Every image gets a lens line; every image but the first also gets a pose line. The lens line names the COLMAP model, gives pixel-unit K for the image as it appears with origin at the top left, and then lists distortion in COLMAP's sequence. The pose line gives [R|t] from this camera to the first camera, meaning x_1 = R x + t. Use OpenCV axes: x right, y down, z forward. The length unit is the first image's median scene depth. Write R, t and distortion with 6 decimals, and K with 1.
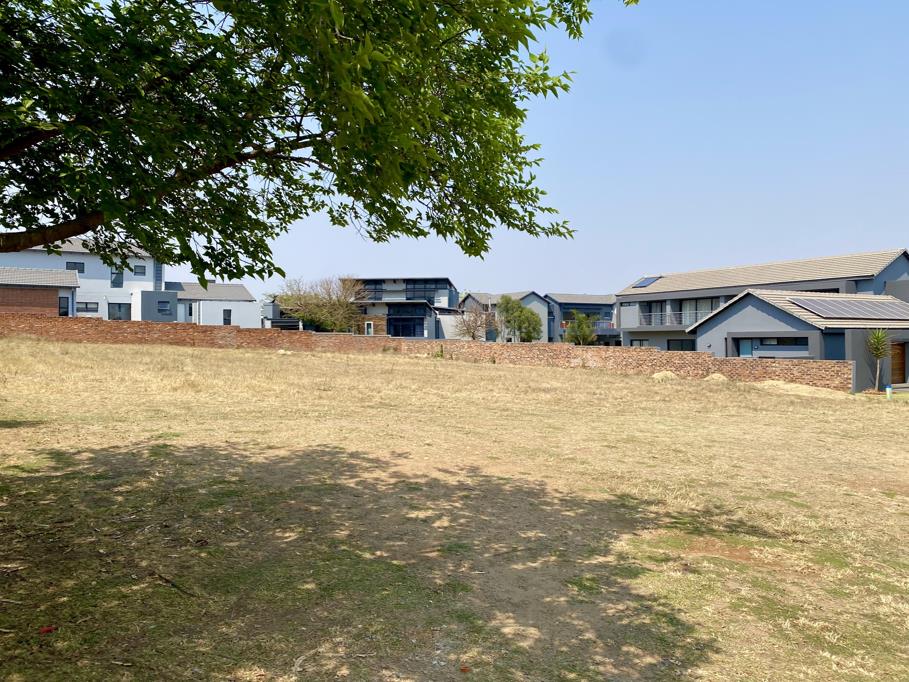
lens RADIAL K [[686.9, 0, 456.0], [0, 686.9, 332.0], [0, 0, 1]] dist [0.168053, -0.433460]
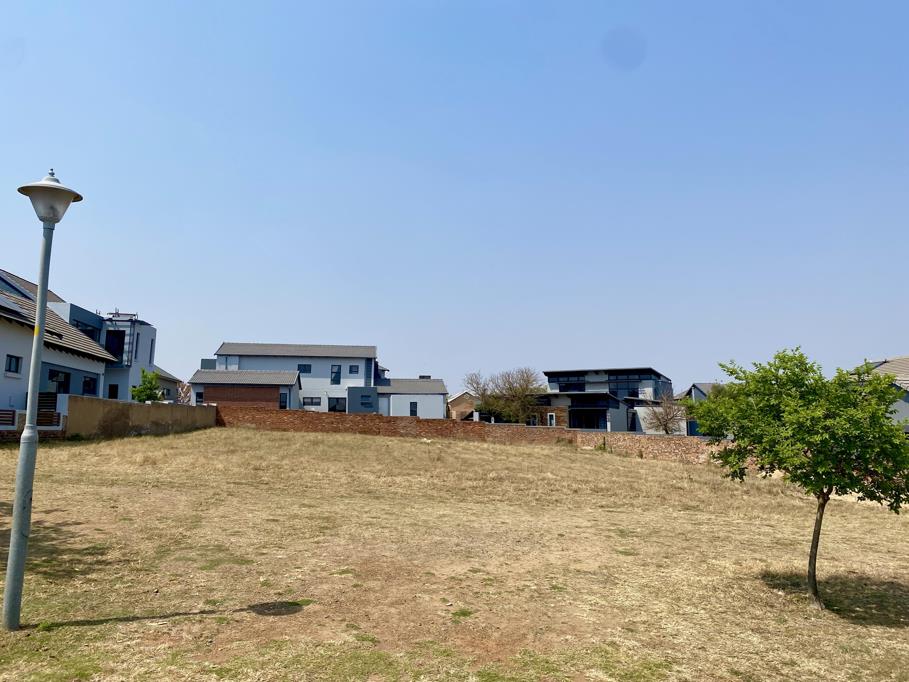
lens RADIAL K [[686.9, 0, 456.0], [0, 686.9, 332.0], [0, 0, 1]] dist [0.168053, -0.433460]
pose [[0.909713, -0.049076, -0.412327, 0.185691], [-0.006563, 0.991168, -0.132451, 0.002147], [0.415186, 0.123199, 0.901356, 0.007972]]
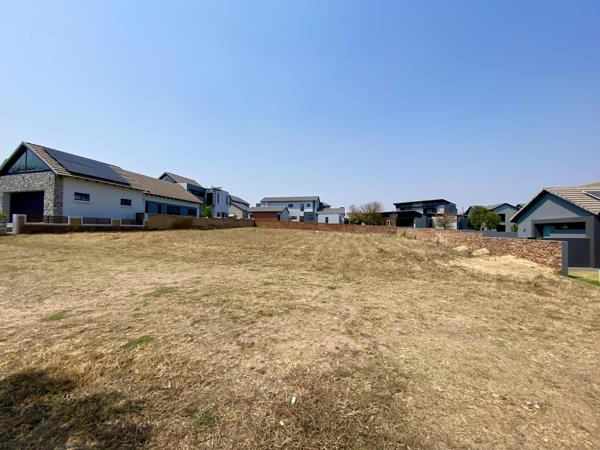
lens RADIAL K [[241.8, 0, 300.0], [0, 241.8, 225.0], [0, 0, 1]] dist [0.048534, -0.040718]
pose [[0.711438, -0.008154, -0.702702, 0.260870], [0.000431, 0.999938, -0.011166, 0.009786], [0.702749, 0.007641, 0.711397, 0.213937]]
